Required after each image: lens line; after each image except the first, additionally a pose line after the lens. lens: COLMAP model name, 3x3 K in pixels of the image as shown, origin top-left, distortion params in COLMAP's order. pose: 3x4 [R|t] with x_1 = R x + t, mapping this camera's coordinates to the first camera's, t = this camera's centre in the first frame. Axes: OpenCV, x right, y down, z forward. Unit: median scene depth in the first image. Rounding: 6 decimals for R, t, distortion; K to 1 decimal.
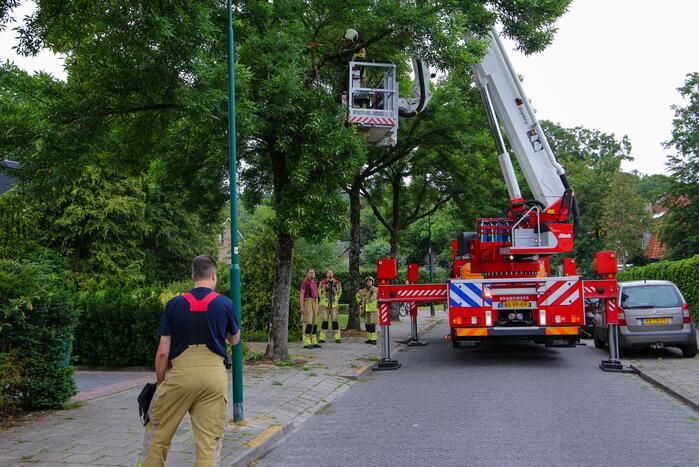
lens RADIAL K [[678.8, 0, 349.5], [0, 678.8, 233.5], [0, 0, 1]] dist [-0.013797, 0.000605]
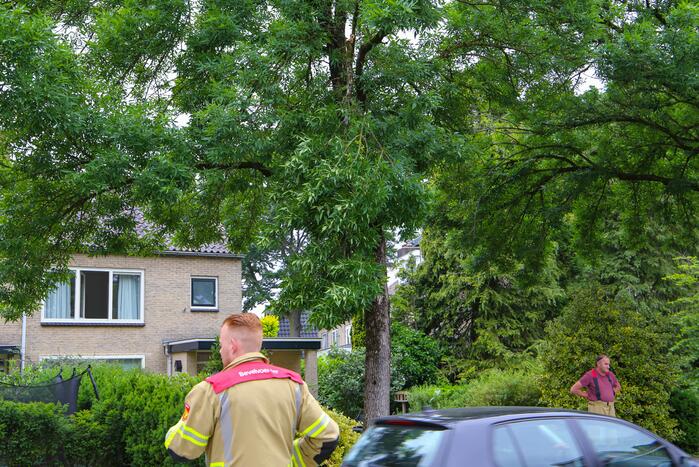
lens RADIAL K [[974.9, 0, 349.5], [0, 974.9, 233.5], [0, 0, 1]] dist [0.024530, 0.020728]
pose [[0.668271, -0.119472, -0.734262, 0.631335], [0.079358, 0.992837, -0.089318, 0.008523], [0.739673, 0.001419, 0.672965, 0.311285]]
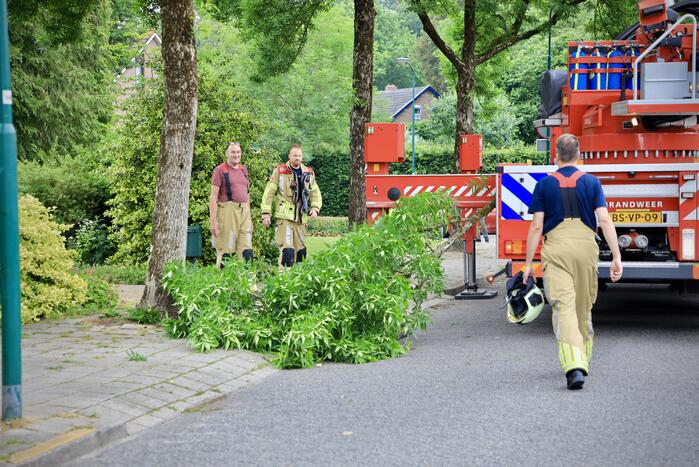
lens RADIAL K [[1418.3, 0, 349.5], [0, 1418.3, 233.5], [0, 0, 1]] dist [0.384135, 0.118796]
pose [[0.998342, 0.018770, -0.054421, 0.090939], [-0.012496, 0.993471, 0.113400, -0.000376], [0.056195, -0.112532, 0.992058, -0.057174]]
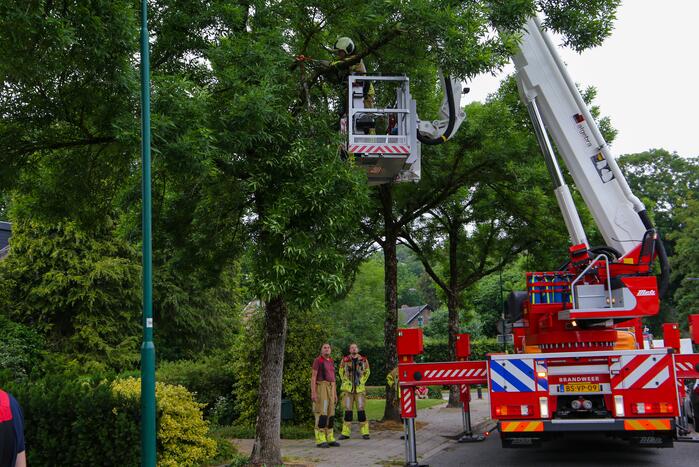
lens RADIAL K [[817.5, 0, 349.5], [0, 817.5, 233.5], [0, 0, 1]] dist [0.044758, 0.028625]
pose [[0.995393, -0.030627, -0.090860, 0.077816], [0.023409, 0.996563, -0.079461, 0.002387], [0.092981, 0.076968, 0.992688, 0.073880]]
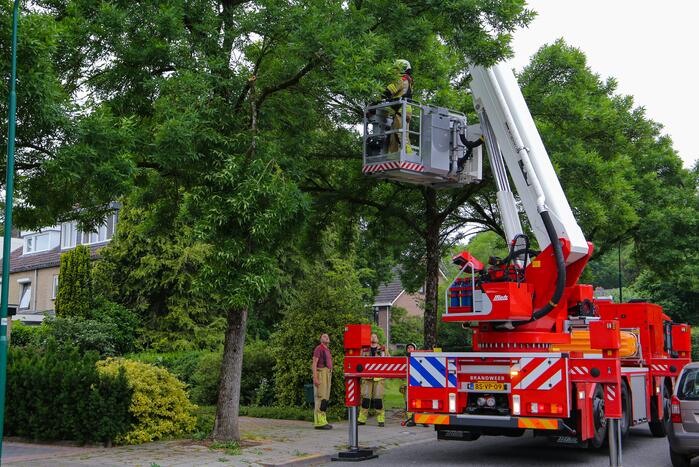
lens RADIAL K [[891.1, 0, 349.5], [0, 891.1, 233.5], [0, 0, 1]] dist [0.060868, 0.035476]
pose [[0.943711, -0.019967, -0.330167, 0.423946], [0.004077, 0.998803, -0.048749, -0.021386], [0.330745, 0.044659, 0.942663, -0.034760]]
